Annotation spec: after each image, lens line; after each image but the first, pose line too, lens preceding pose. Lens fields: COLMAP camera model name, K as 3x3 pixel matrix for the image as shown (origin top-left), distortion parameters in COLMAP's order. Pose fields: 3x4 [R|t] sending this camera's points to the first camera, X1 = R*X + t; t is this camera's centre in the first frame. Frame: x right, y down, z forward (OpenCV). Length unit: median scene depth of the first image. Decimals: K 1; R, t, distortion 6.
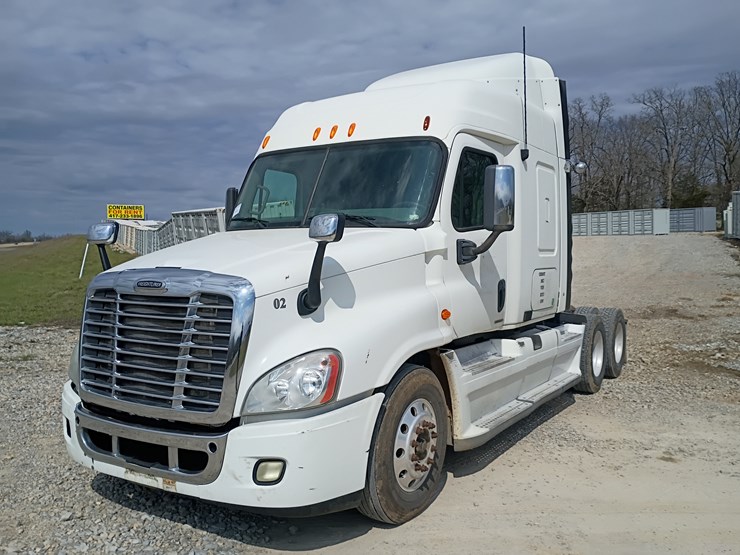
lens RADIAL K [[646.5, 0, 369.5], [0, 646.5, 255.7], [0, 0, 1]] dist [0.026844, -0.003429]
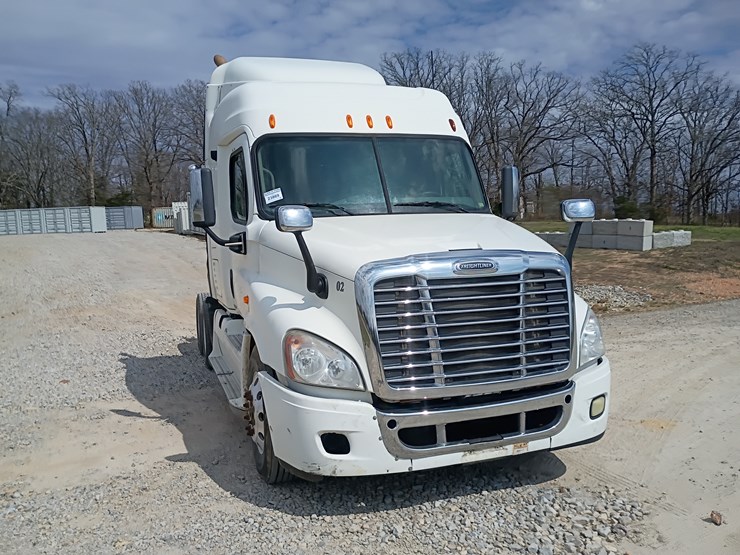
lens RADIAL K [[646.4, 0, 364.3], [0, 646.4, 277.2], [0, 0, 1]] dist [0.035543, -0.016277]
pose [[0.639210, -0.066939, 0.766113, -1.157821], [0.040425, 0.997752, 0.053450, 0.000930], [-0.767969, -0.003196, 0.640479, 0.459995]]
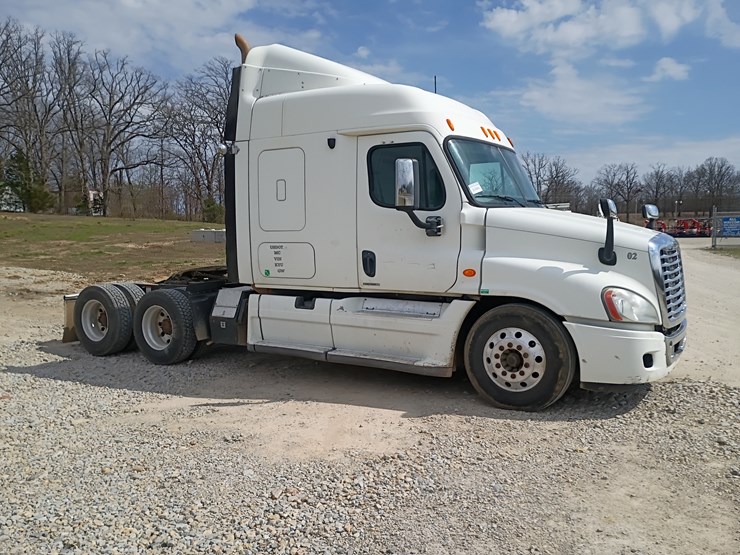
lens RADIAL K [[646.3, 0, 380.0], [0, 646.3, 277.9], [0, 0, 1]] dist [0.064187, -0.062922]
pose [[-0.006052, -0.073271, 0.997294, -1.847402], [0.014107, 0.997206, 0.073350, 0.000148], [-0.999882, 0.014513, -0.005001, 1.641895]]
